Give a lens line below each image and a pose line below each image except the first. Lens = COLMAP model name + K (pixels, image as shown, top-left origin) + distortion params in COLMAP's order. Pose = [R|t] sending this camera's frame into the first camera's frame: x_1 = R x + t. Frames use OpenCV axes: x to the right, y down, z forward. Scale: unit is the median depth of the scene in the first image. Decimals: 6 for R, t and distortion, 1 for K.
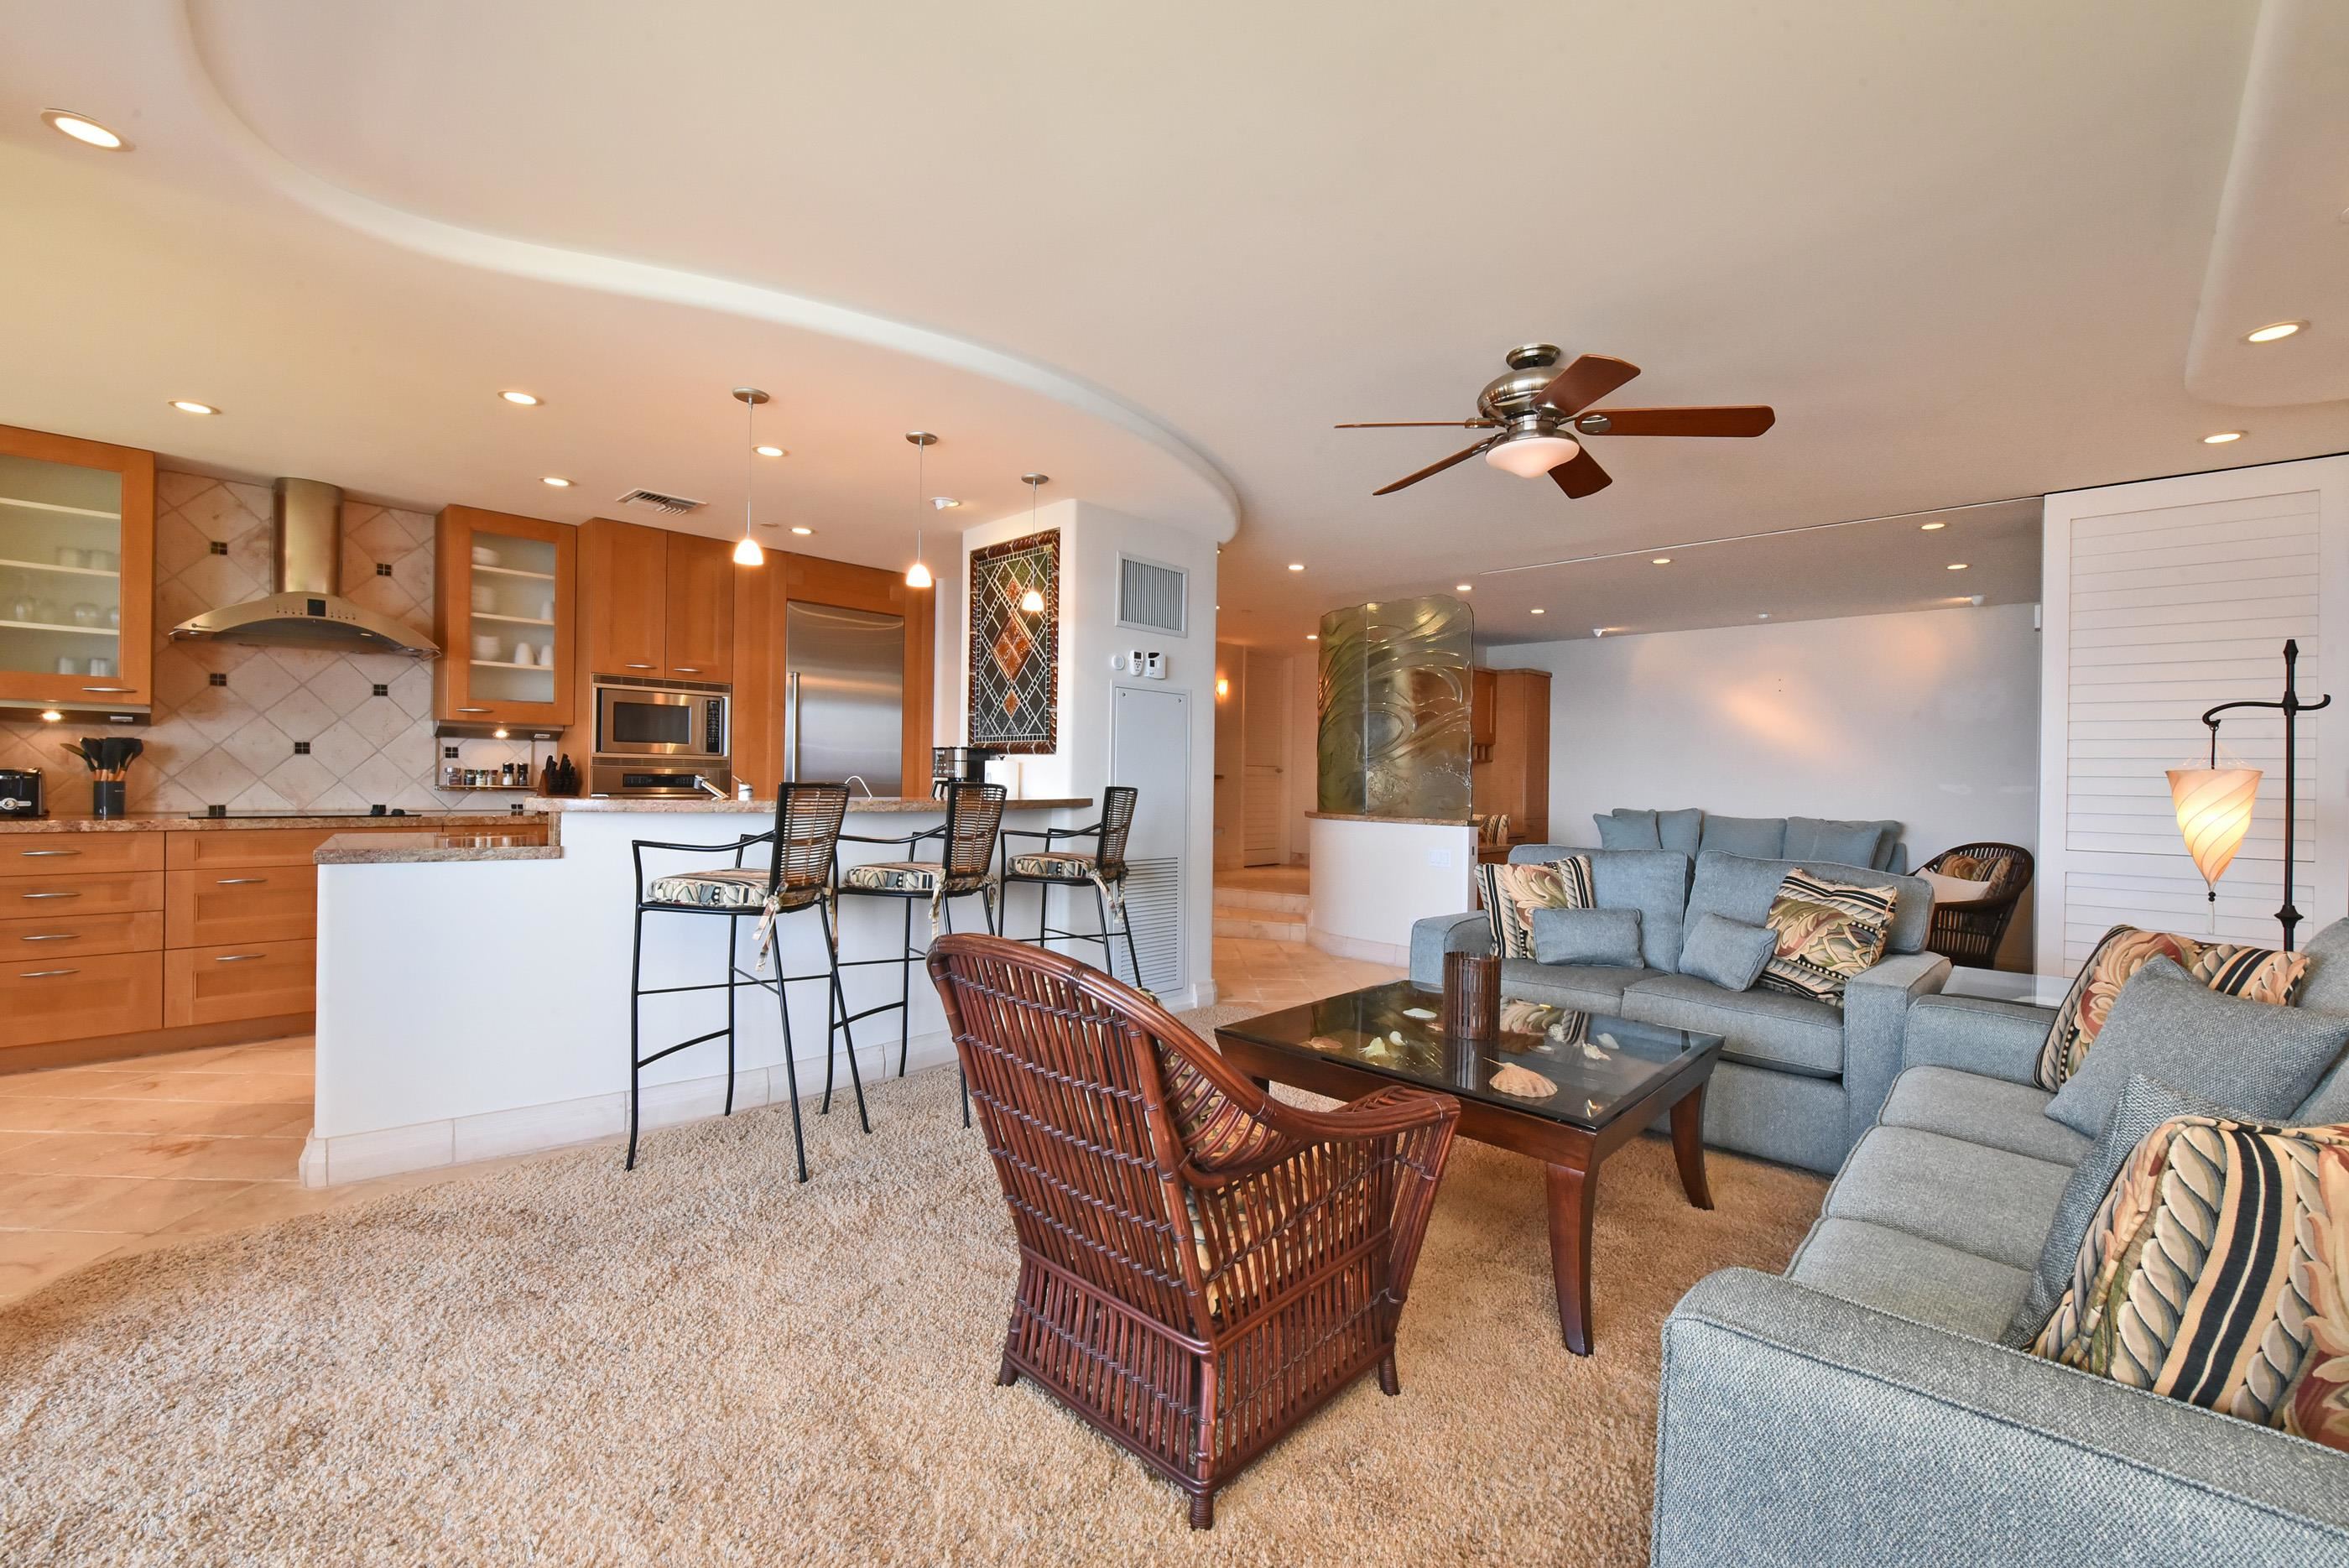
lens RADIAL K [[965.1, 0, 1173.5], [0, 965.1, 775.4], [0, 0, 1]] dist [-0.010557, -0.000302]
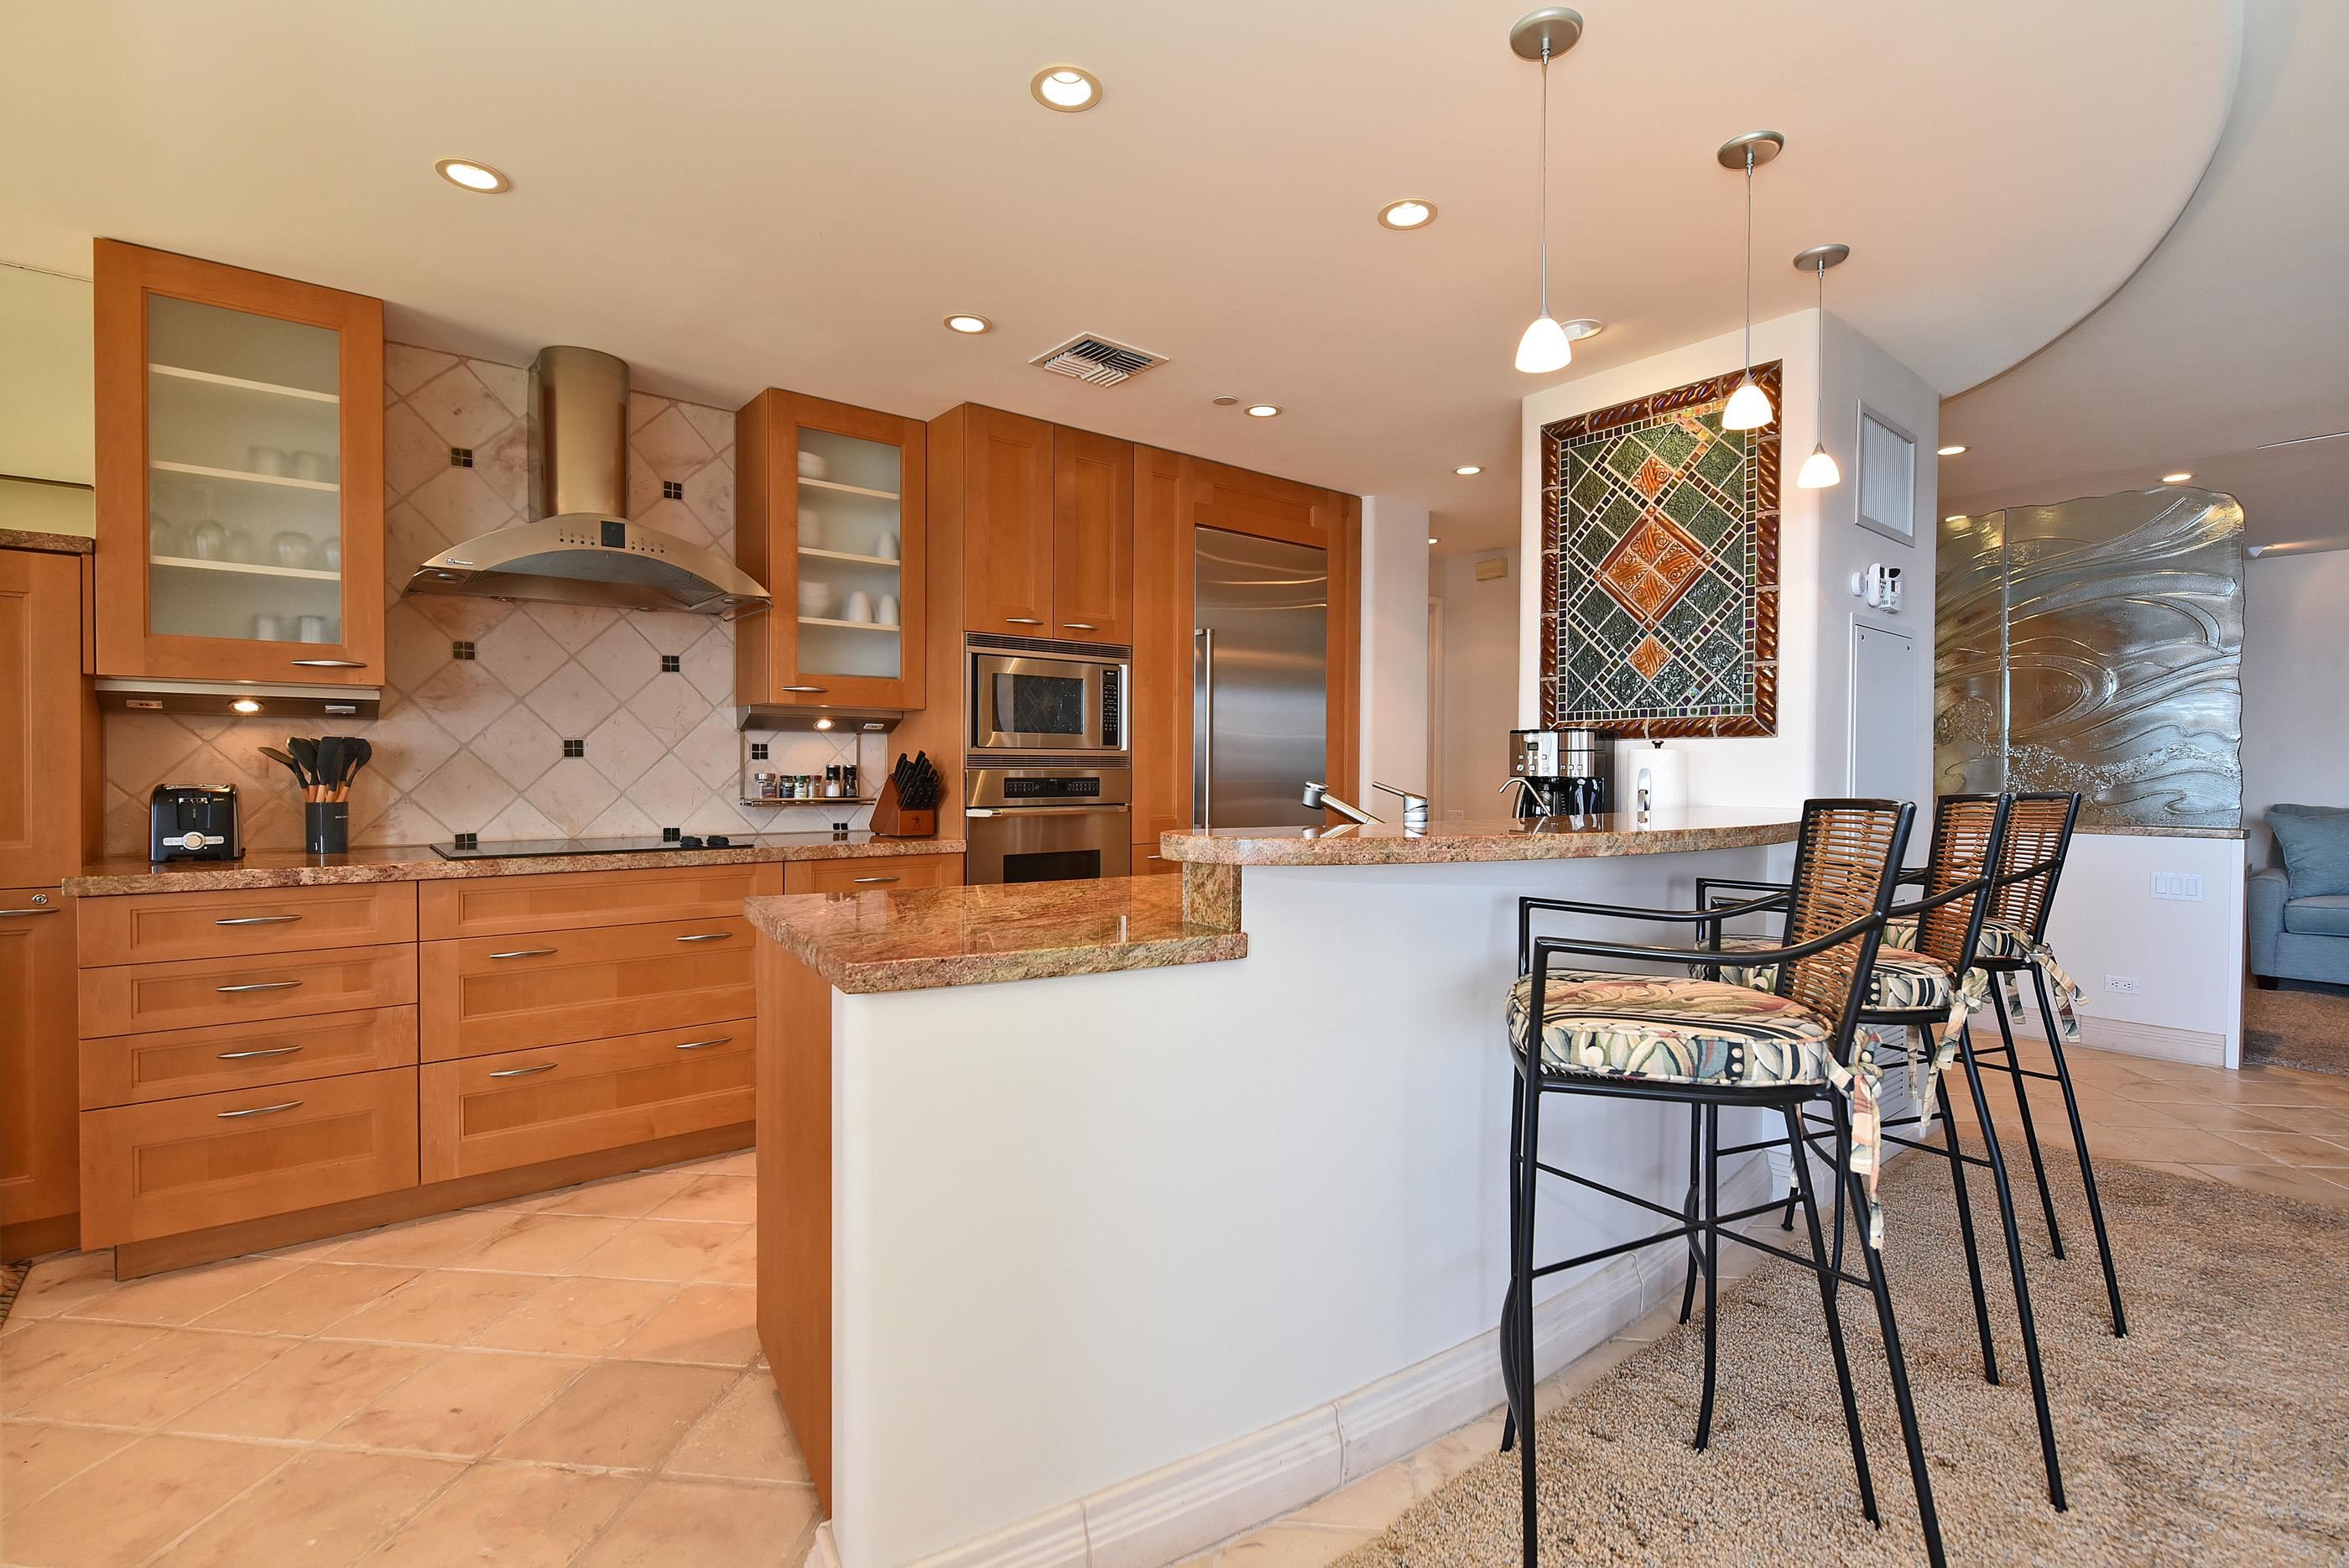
lens RADIAL K [[1078.3, 0, 1241.6], [0, 1078.3, 771.9], [0, 0, 1]] dist [-0.000650, 0.000044]
pose [[0.995424, -0.015576, -0.094274, -0.379917], [0.016076, 0.999860, 0.004545, -0.008022], [0.094190, -0.006040, 0.995536, 0.286634]]
